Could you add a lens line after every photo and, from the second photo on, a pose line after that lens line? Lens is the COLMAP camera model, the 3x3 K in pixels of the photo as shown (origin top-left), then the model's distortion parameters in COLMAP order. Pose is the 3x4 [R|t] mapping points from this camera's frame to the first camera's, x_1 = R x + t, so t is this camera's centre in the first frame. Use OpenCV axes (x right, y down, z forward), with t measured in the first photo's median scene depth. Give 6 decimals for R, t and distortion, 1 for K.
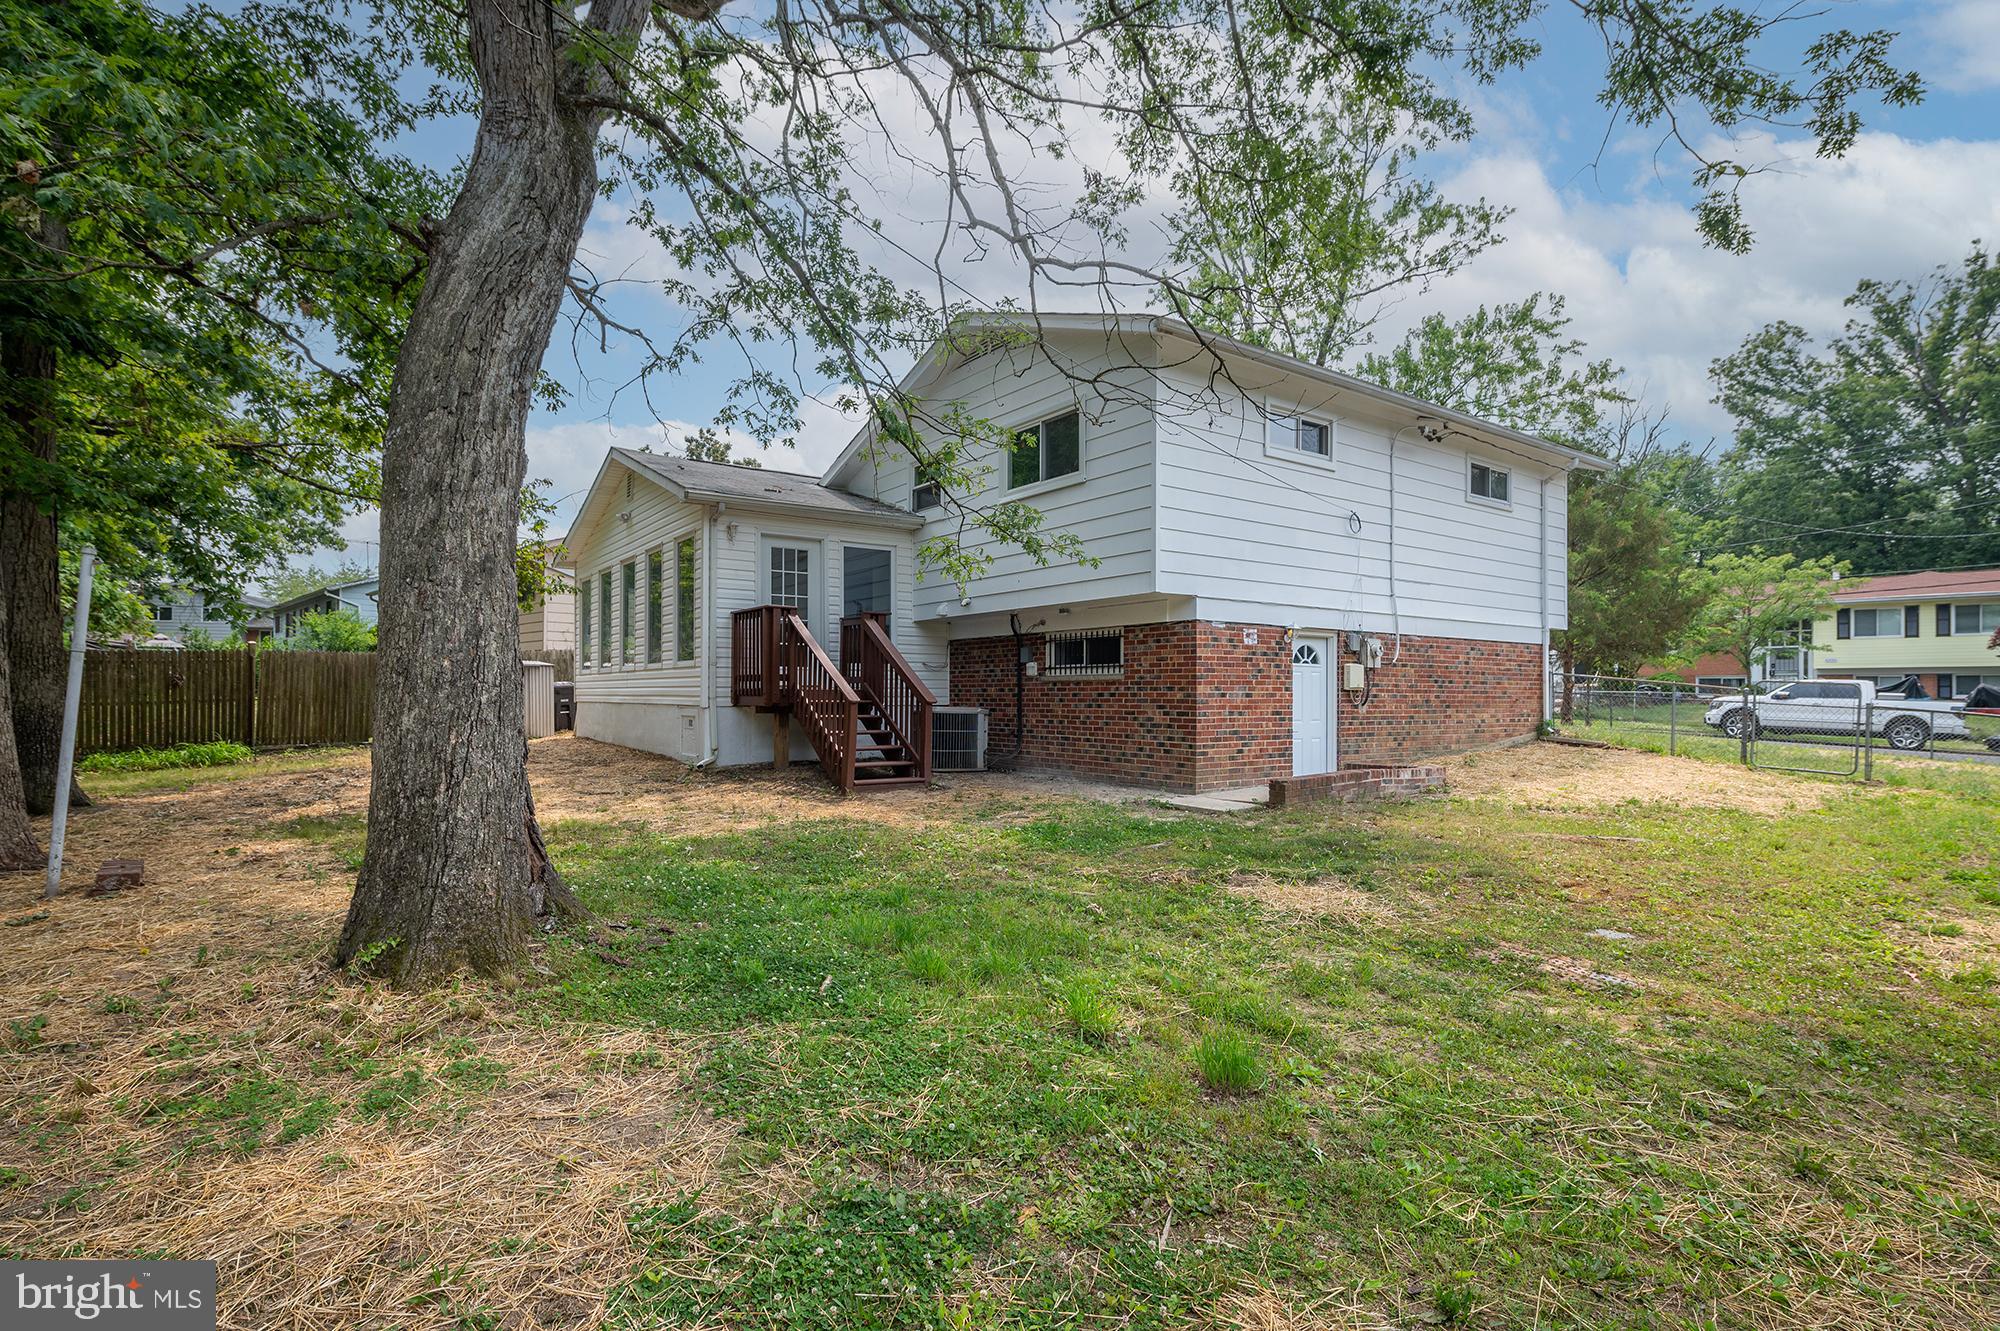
lens RADIAL K [[954.4, 0, 1001.6], [0, 954.4, 672.1], [0, 0, 1]] dist [-0.010498, -0.000748]
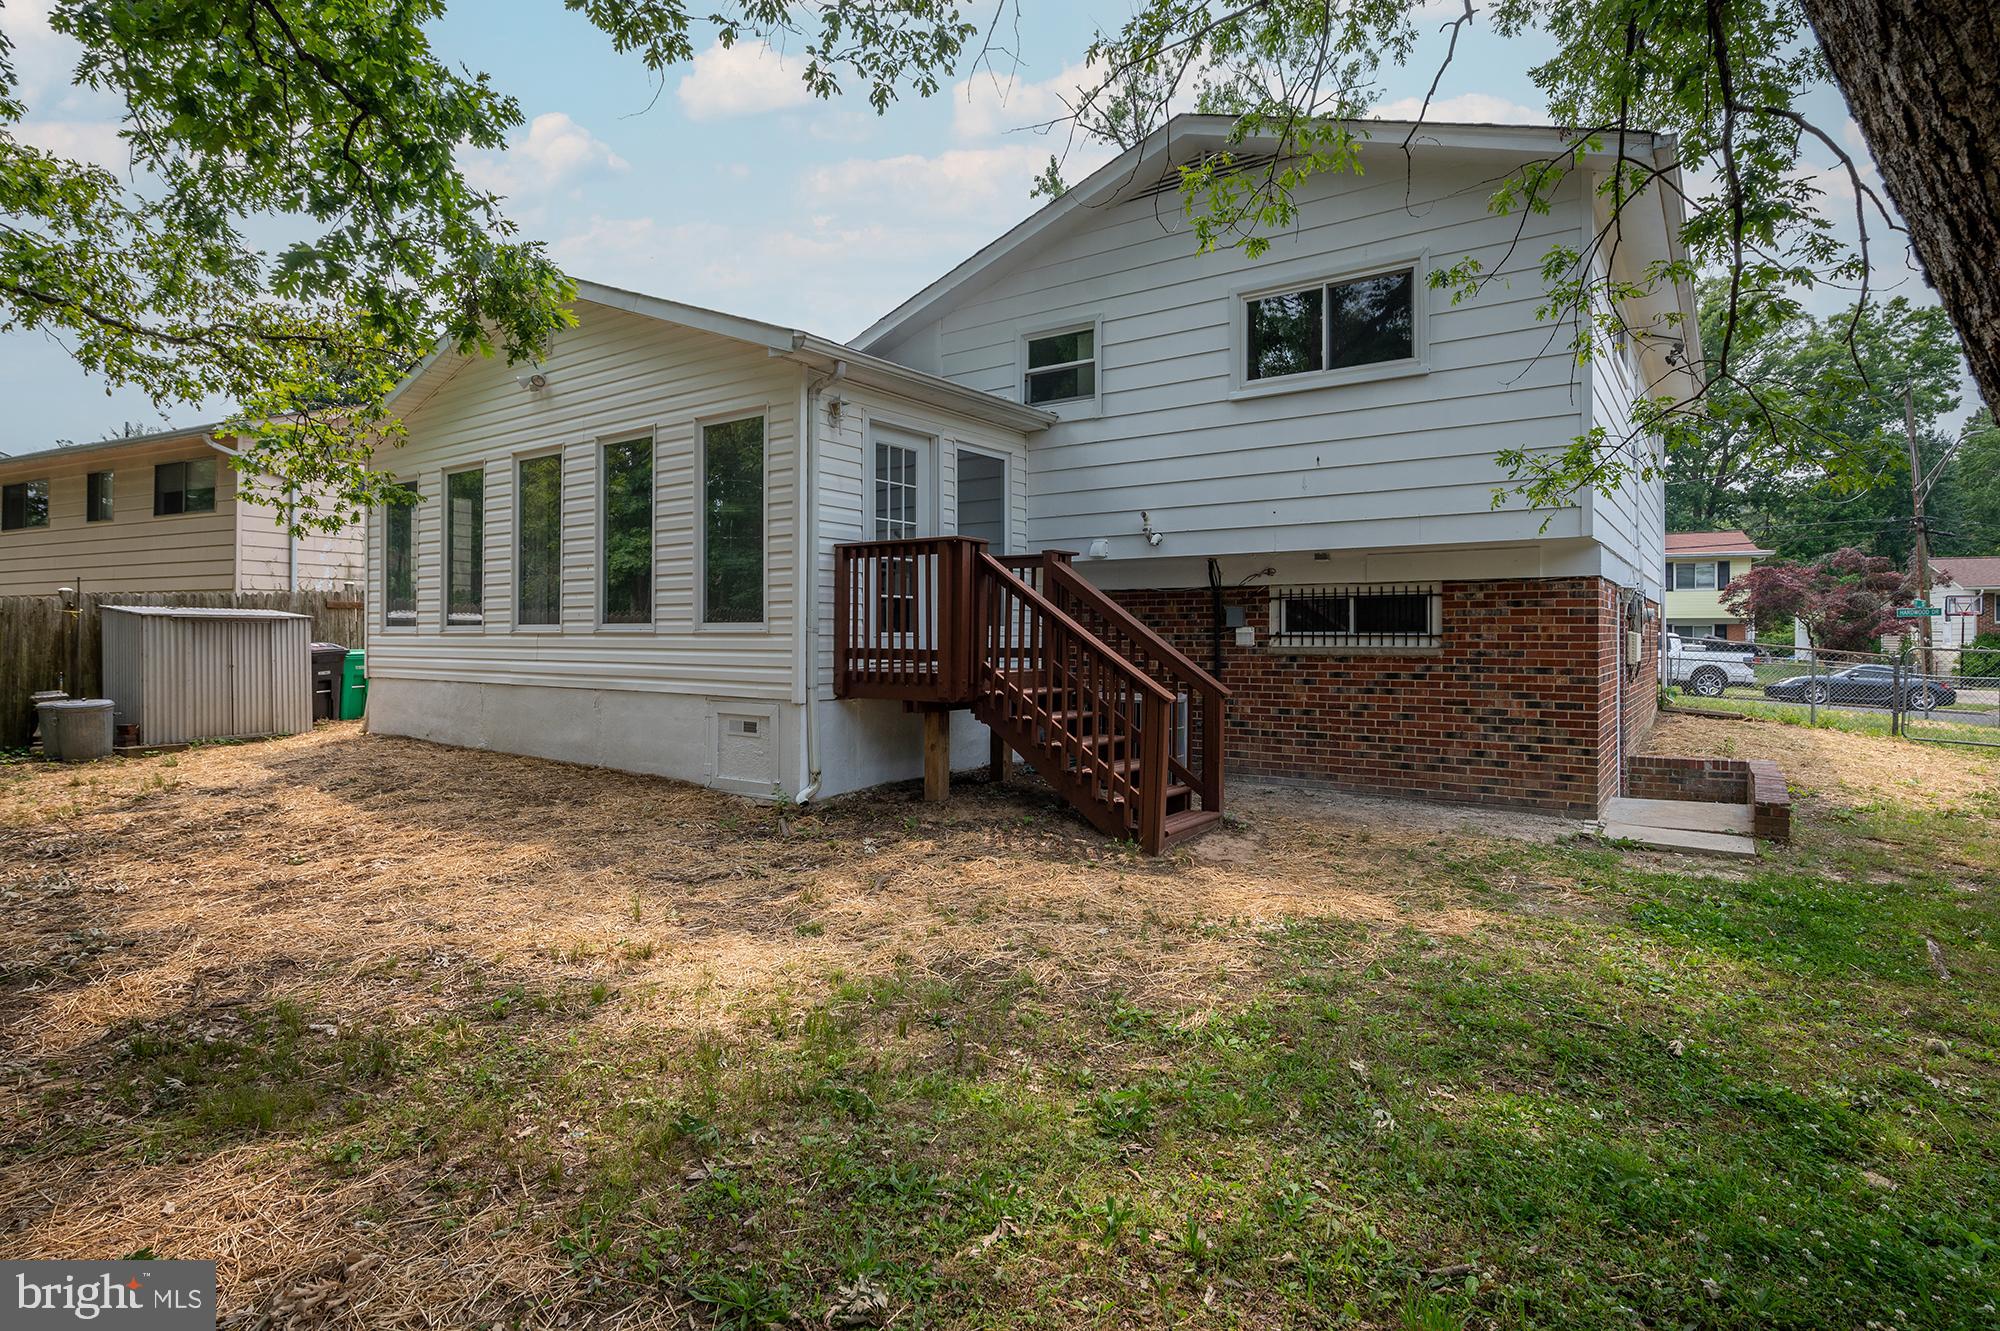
lens RADIAL K [[998.2, 0, 997.9], [0, 998.2, 613.9], [0, 0, 1]] dist [-0.018480, -0.000834]
pose [[0.945427, 0.005551, 0.325787, -0.386564], [-0.006408, 0.999978, 0.001560, -0.020391], [-0.325771, -0.003562, 0.945442, 0.361922]]
